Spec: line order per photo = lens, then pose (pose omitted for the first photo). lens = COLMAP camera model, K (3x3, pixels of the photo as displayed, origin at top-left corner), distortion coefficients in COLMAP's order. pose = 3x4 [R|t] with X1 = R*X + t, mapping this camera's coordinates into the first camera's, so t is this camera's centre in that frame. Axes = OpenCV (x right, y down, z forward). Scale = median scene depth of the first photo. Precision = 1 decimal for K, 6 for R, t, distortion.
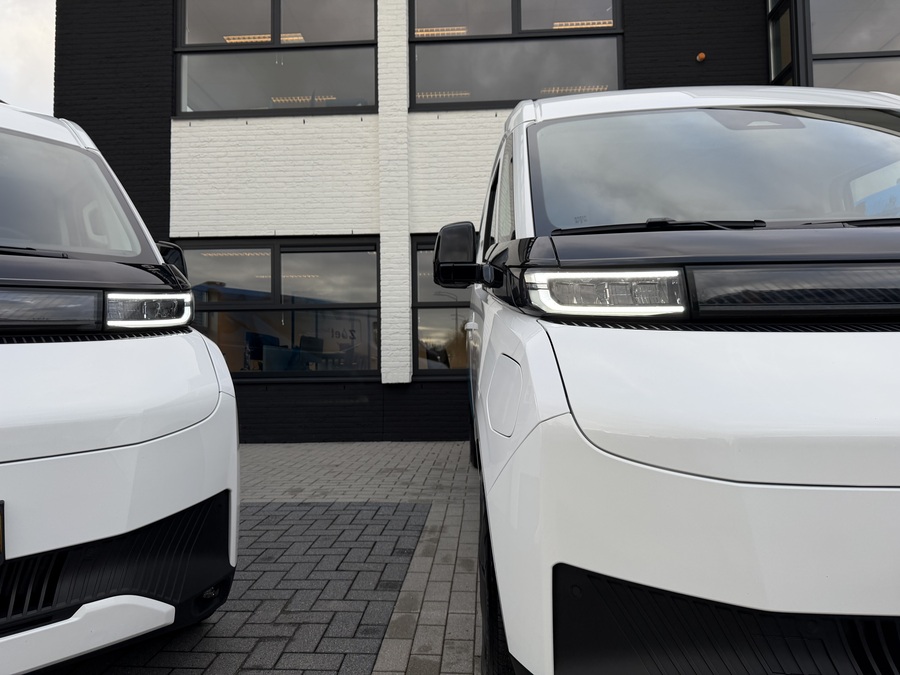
lens RADIAL K [[633.5, 0, 452.7], [0, 633.5, 346.3], [0, 0, 1]] dist [0.059552, -0.078788]
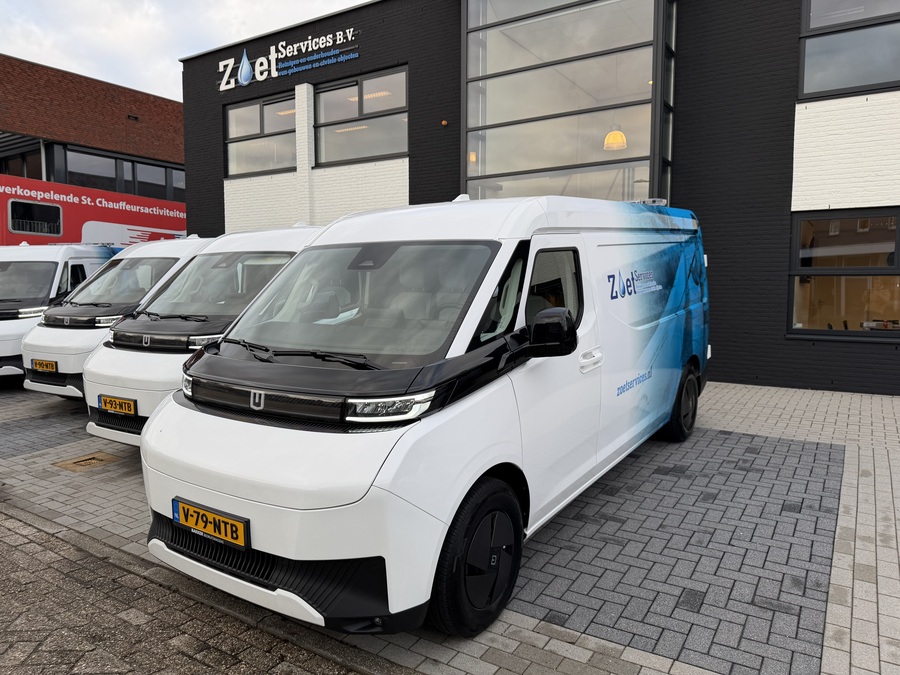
lens RADIAL K [[633.5, 0, 450.4], [0, 633.5, 344.0], [0, 0, 1]] dist [0.059552, -0.078788]
pose [[0.866247, 0.062889, -0.495643, 1.181915], [0.003038, 0.991365, 0.131098, -0.112106], [0.499607, -0.115069, 0.858575, -0.401959]]
